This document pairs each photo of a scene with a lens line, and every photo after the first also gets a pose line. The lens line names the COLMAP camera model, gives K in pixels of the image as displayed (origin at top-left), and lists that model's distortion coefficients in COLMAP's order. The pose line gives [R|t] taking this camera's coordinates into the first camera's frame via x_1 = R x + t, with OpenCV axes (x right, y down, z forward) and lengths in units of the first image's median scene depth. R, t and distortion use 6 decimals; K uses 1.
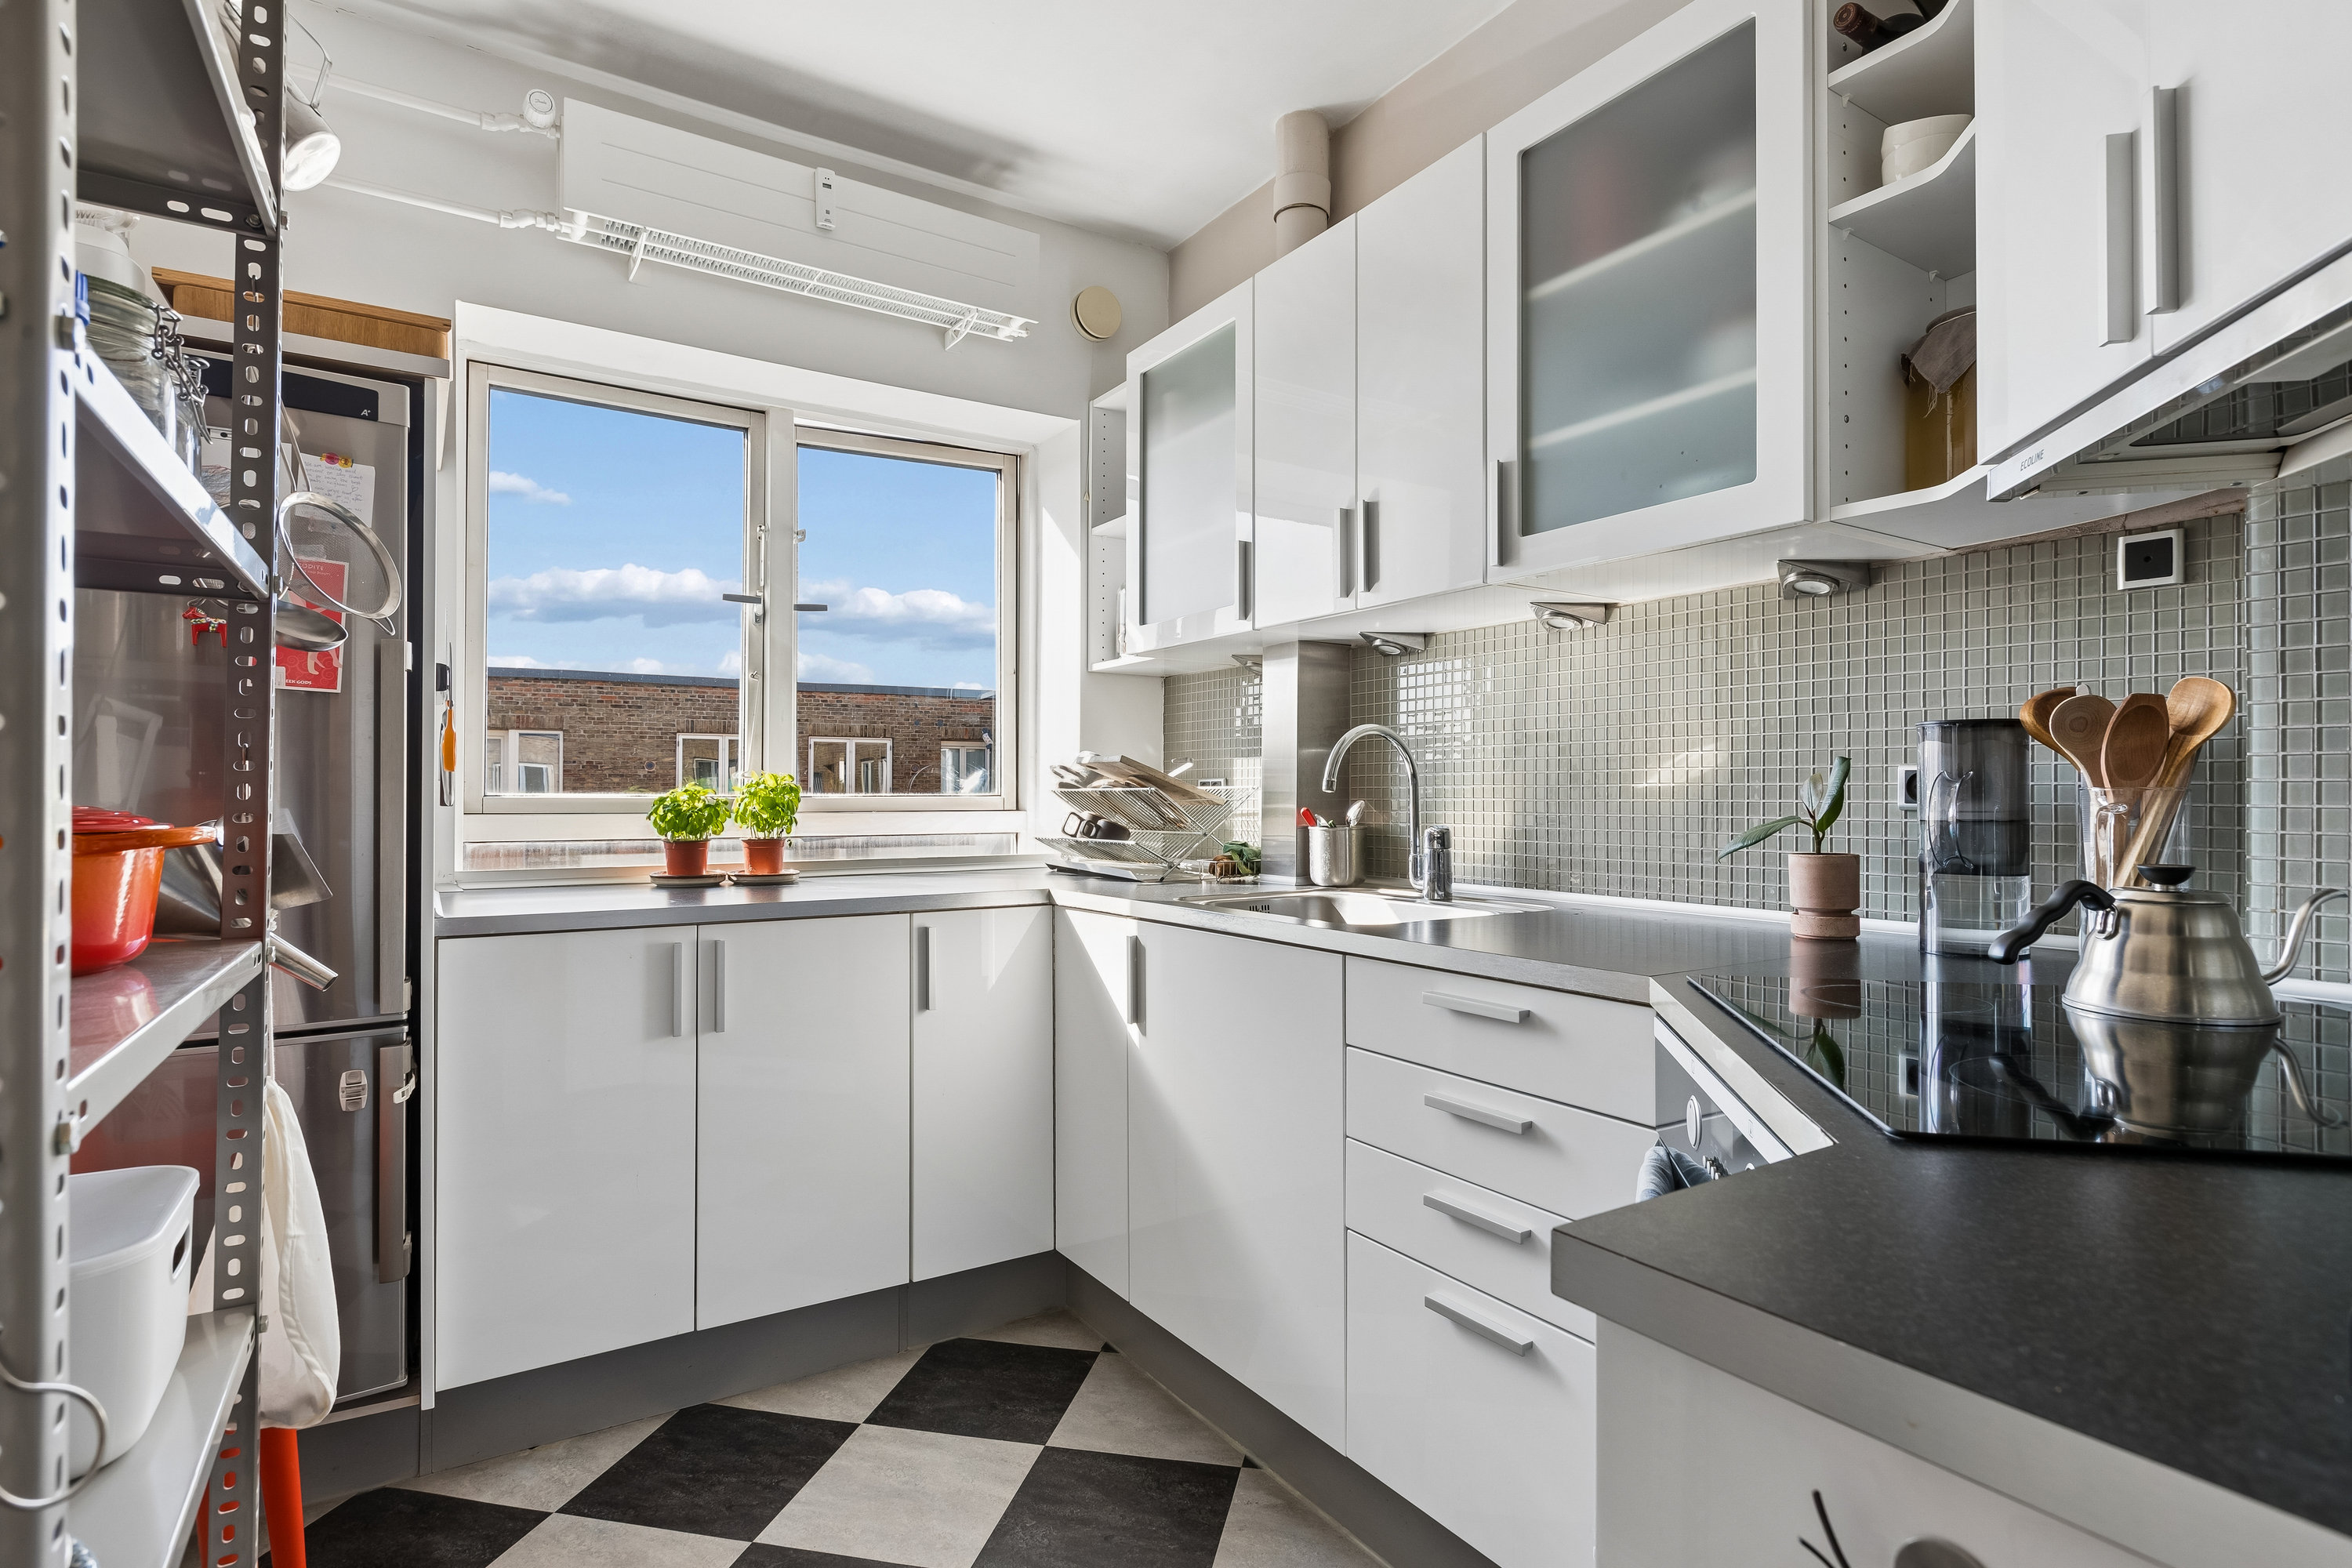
lens RADIAL K [[1188.9, 0, 1183.1], [0, 1188.9, 786.5], [0, 0, 1]] dist [0.001467, -0.001639]
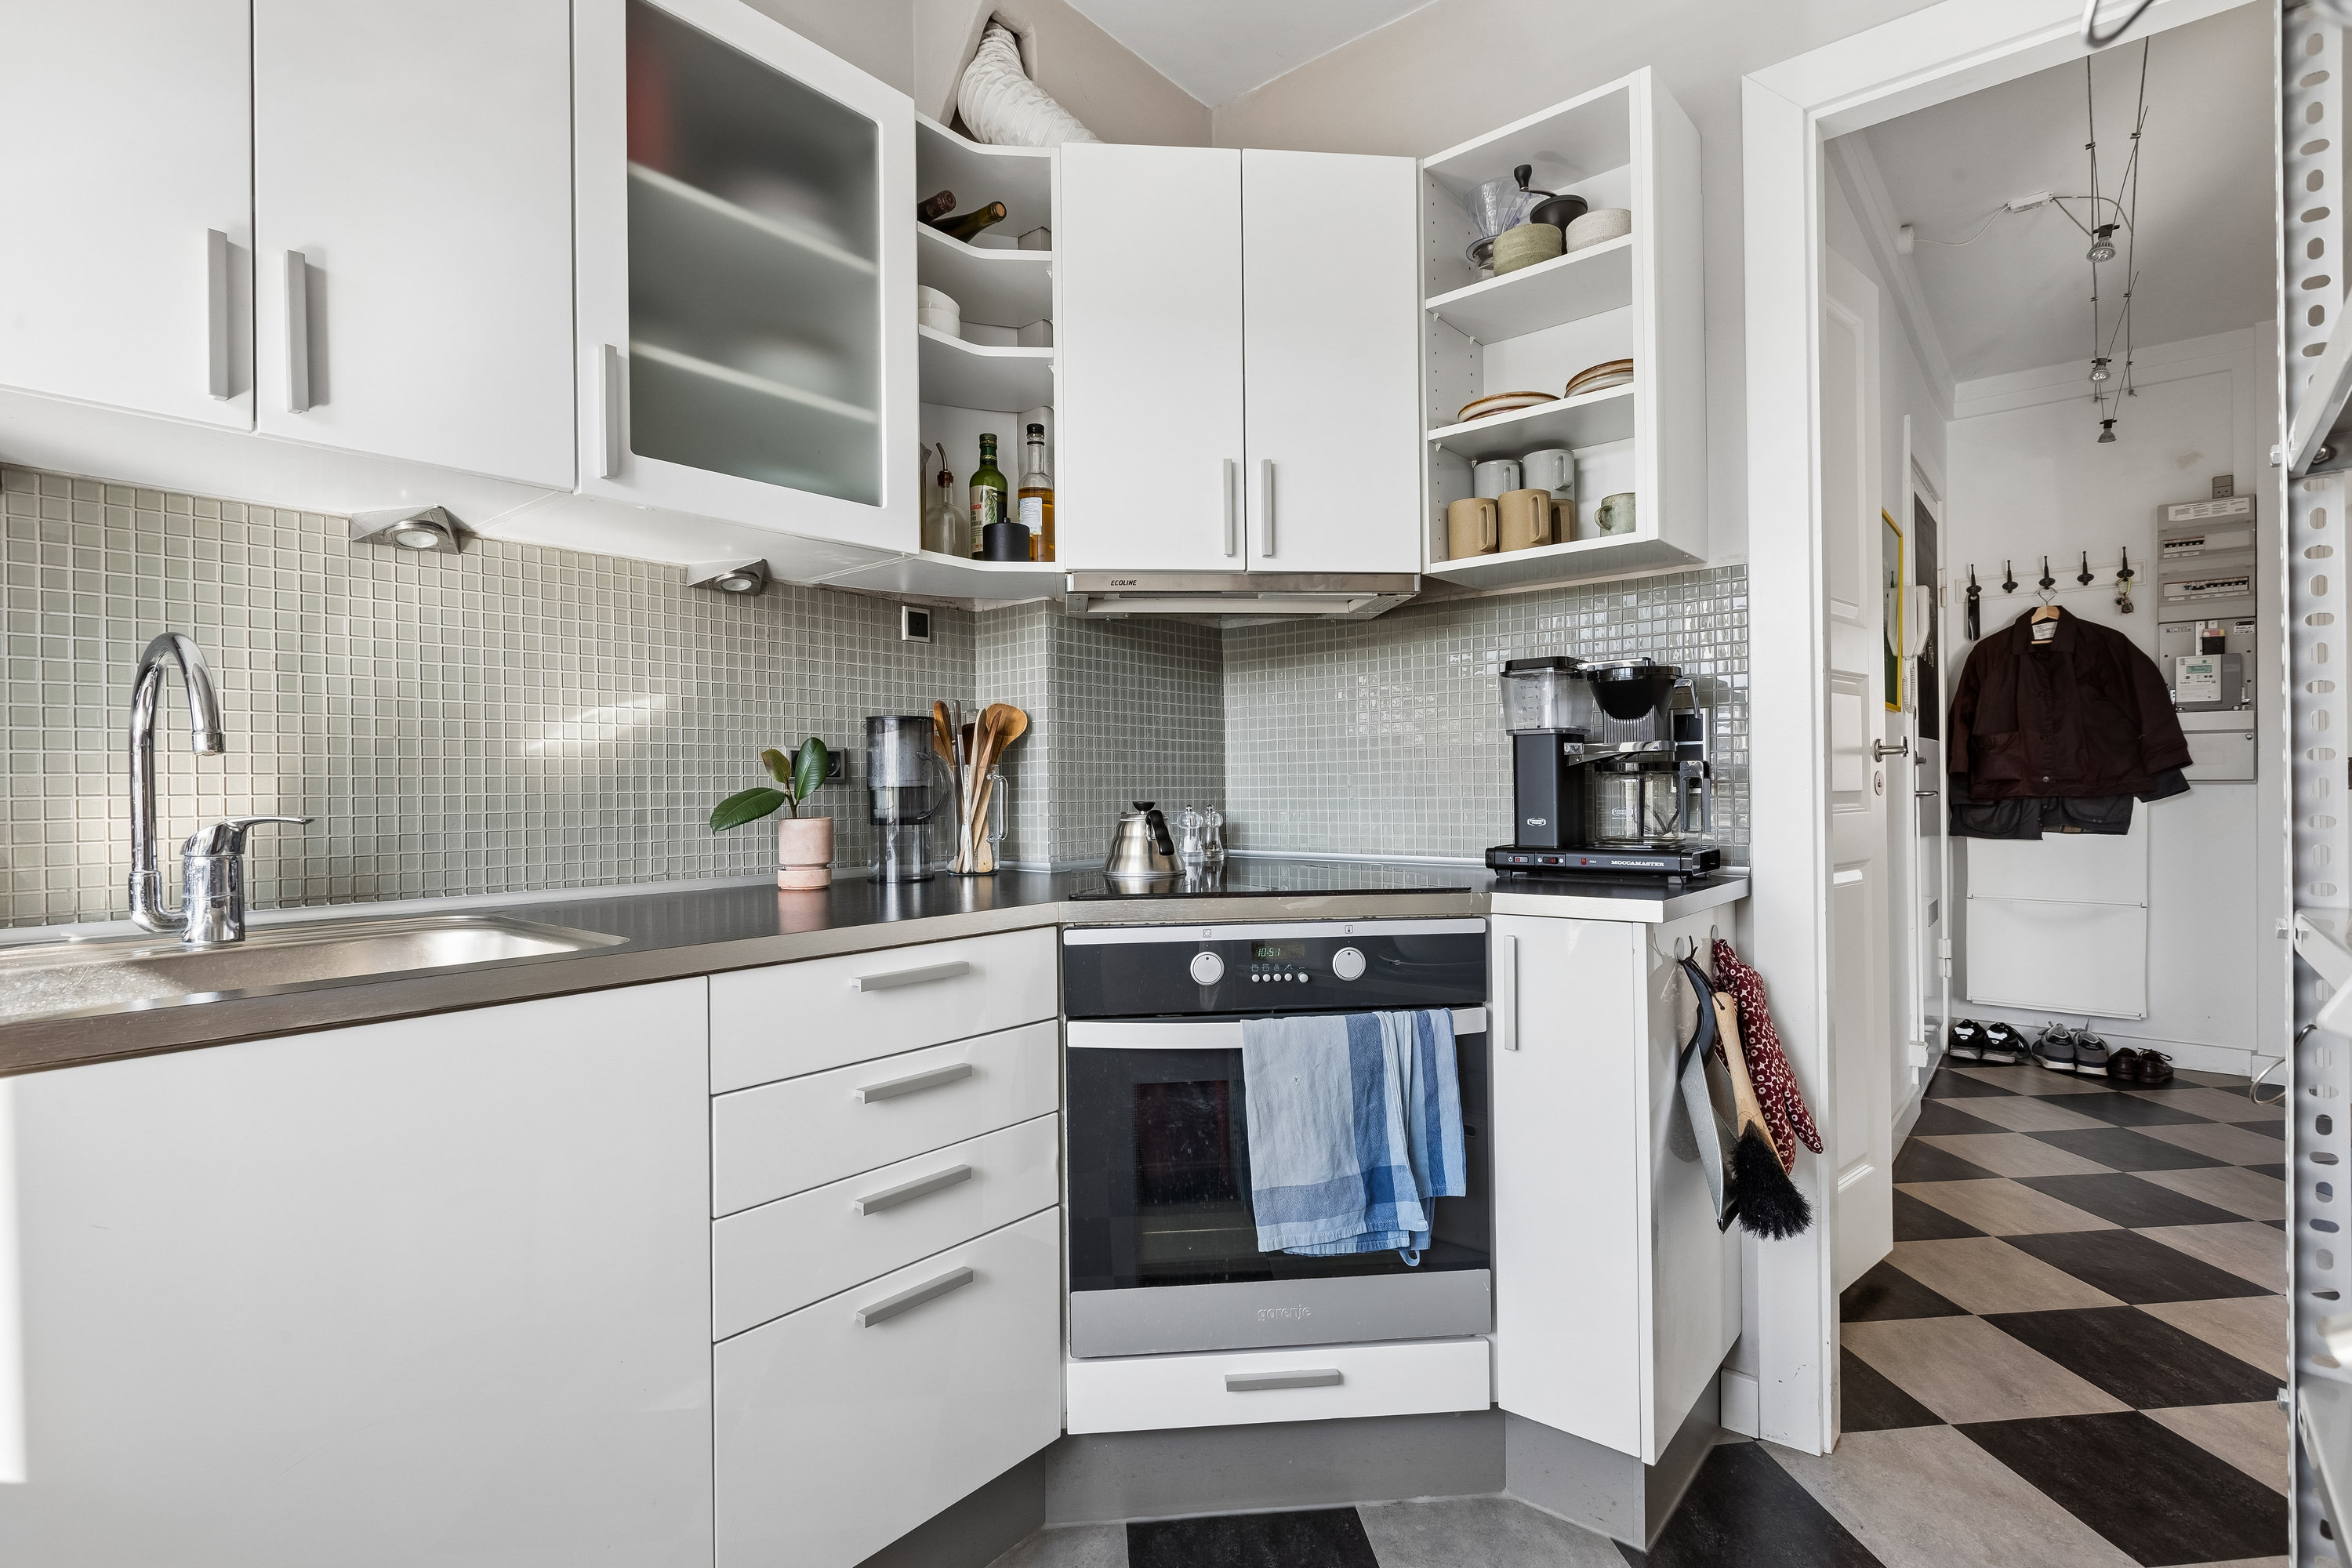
lens RADIAL K [[1128.8, 0, 1174.6], [0, 1128.8, 787.5], [0, 0, 1]] dist [0.000564, -0.000032]
pose [[-0.303394, 0.004144, 0.952856, -0.480353], [0.004865, 0.999984, -0.002800, 0.023248], [-0.952853, 0.003787, -0.303410, 0.724389]]
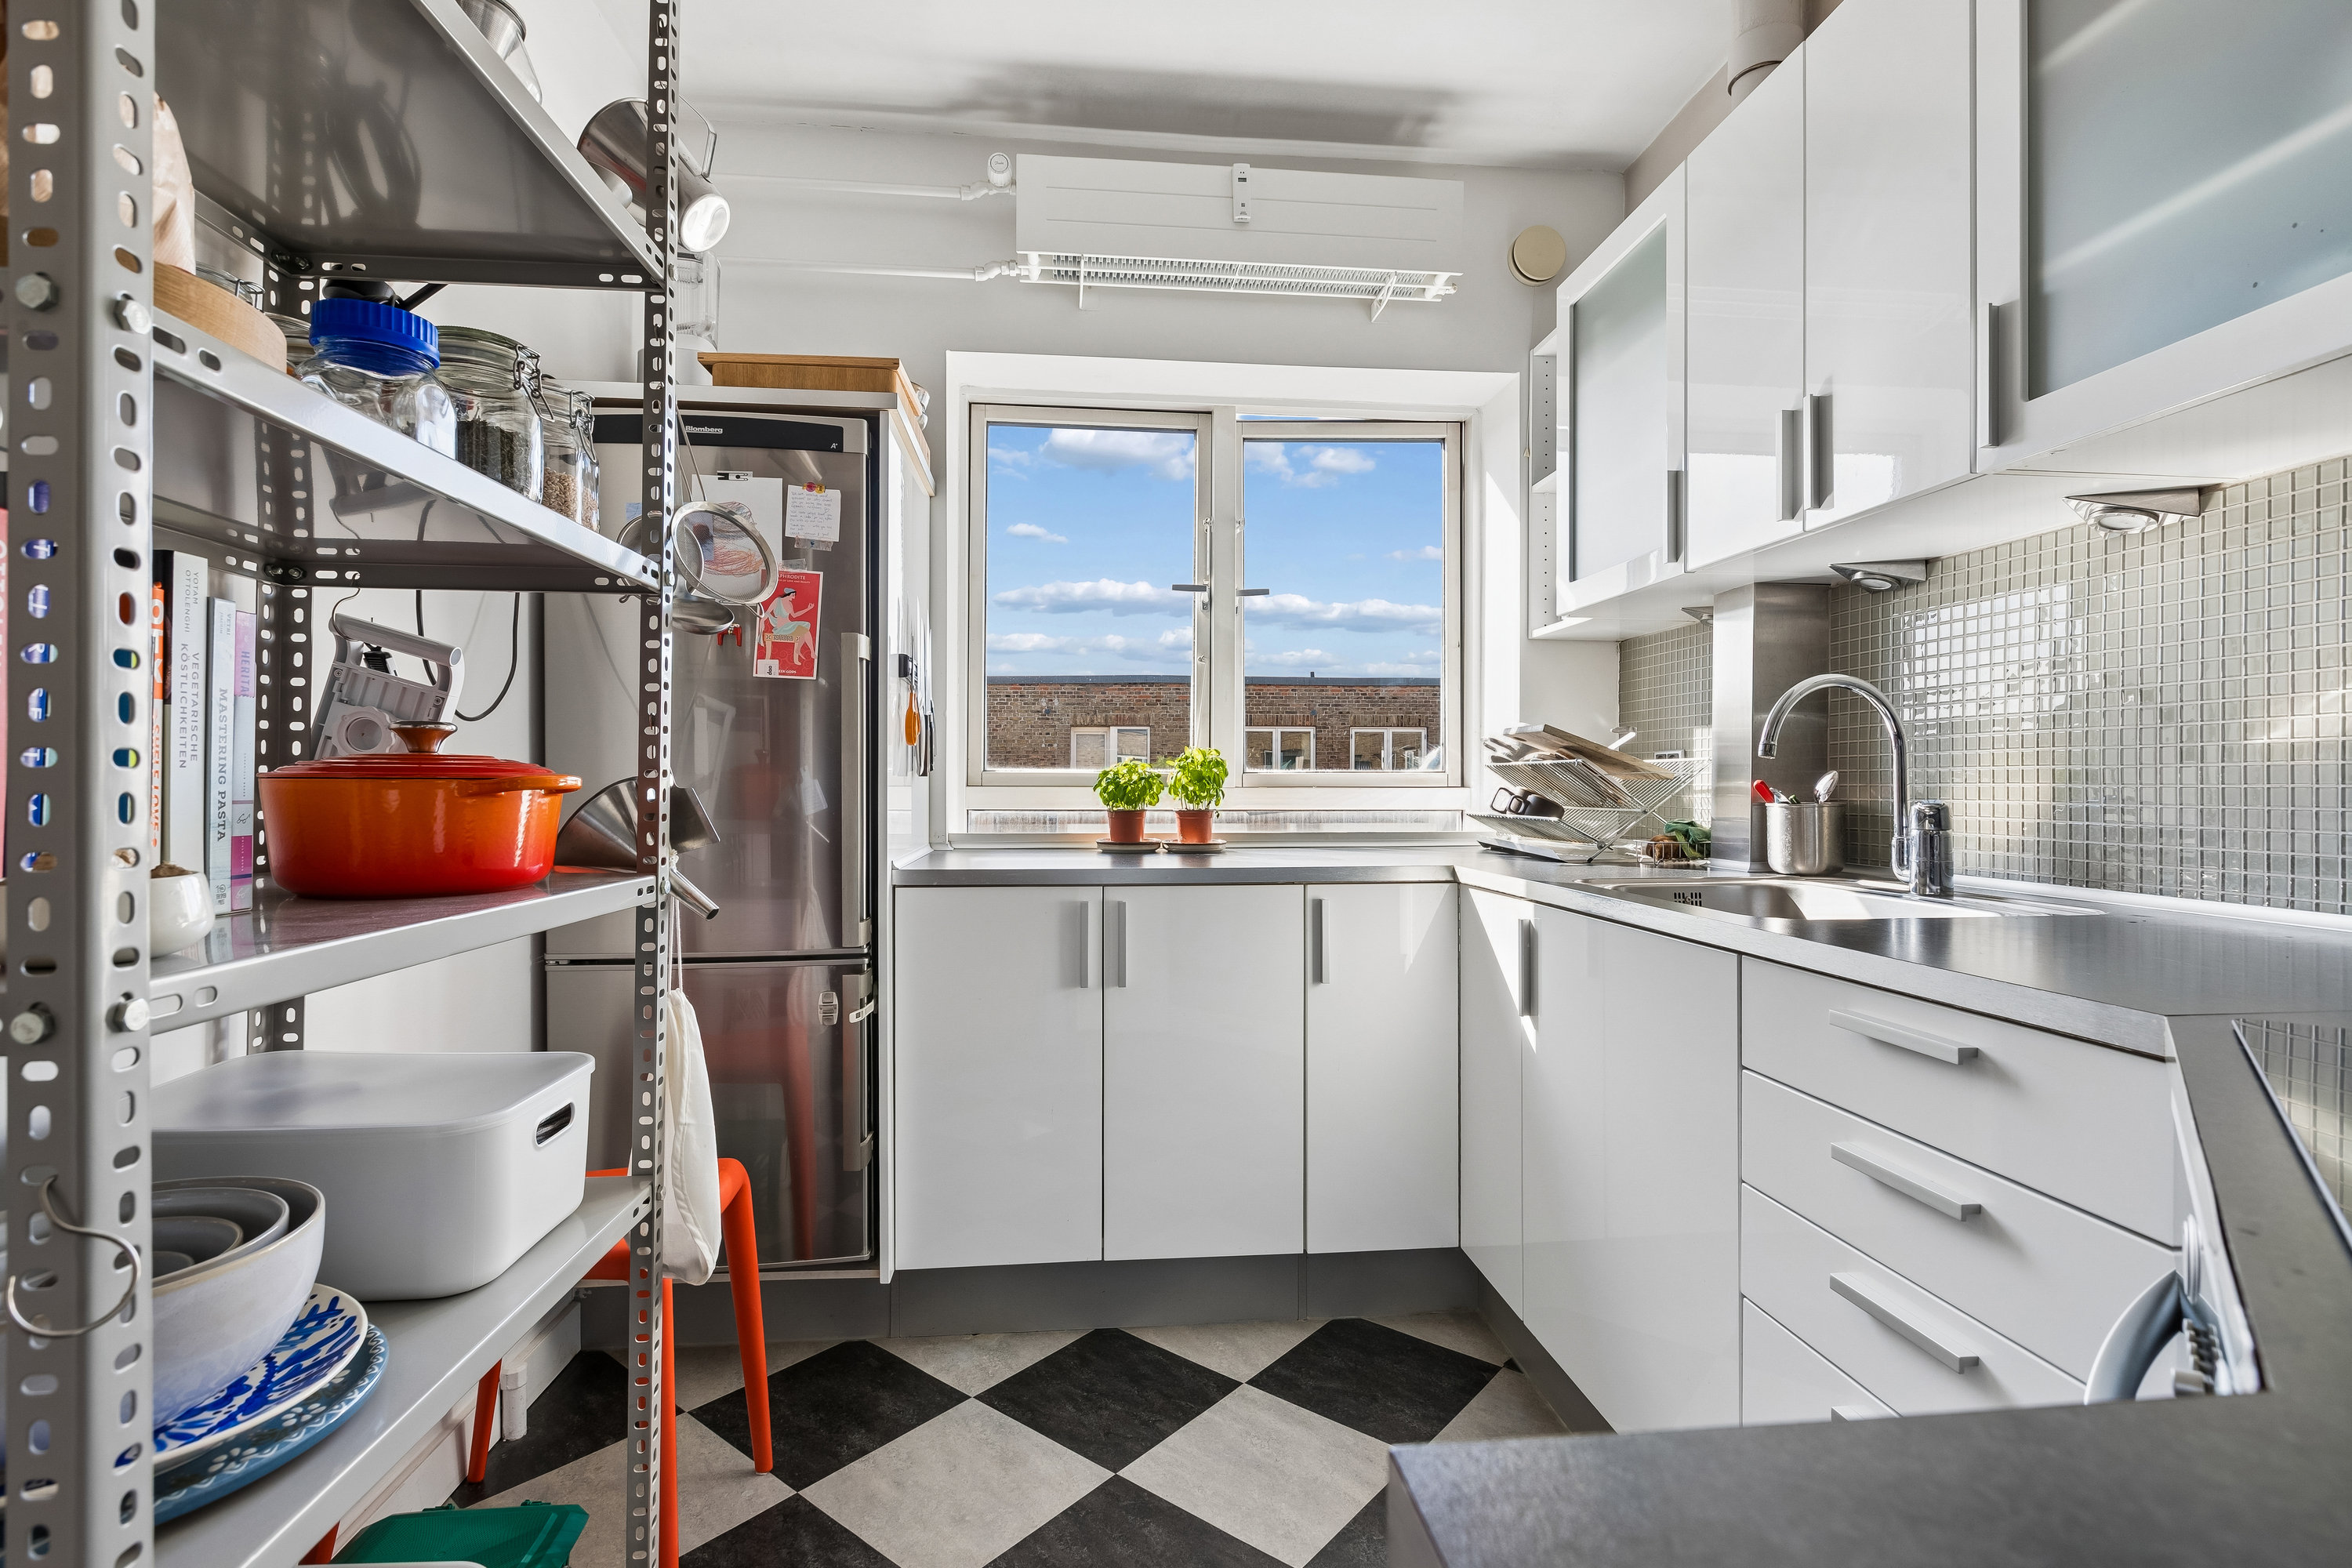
lens RADIAL K [[1117.3, 0, 1182.5], [0, 1117.3, 782.2], [0, 0, 1]] dist [0.000012, 0.000134]
pose [[0.889881, 0.000759, -0.456192, 0.112824], [0.002062, 0.999982, 0.005688, 0.015750], [0.456188, -0.006002, 0.889863, 0.123705]]
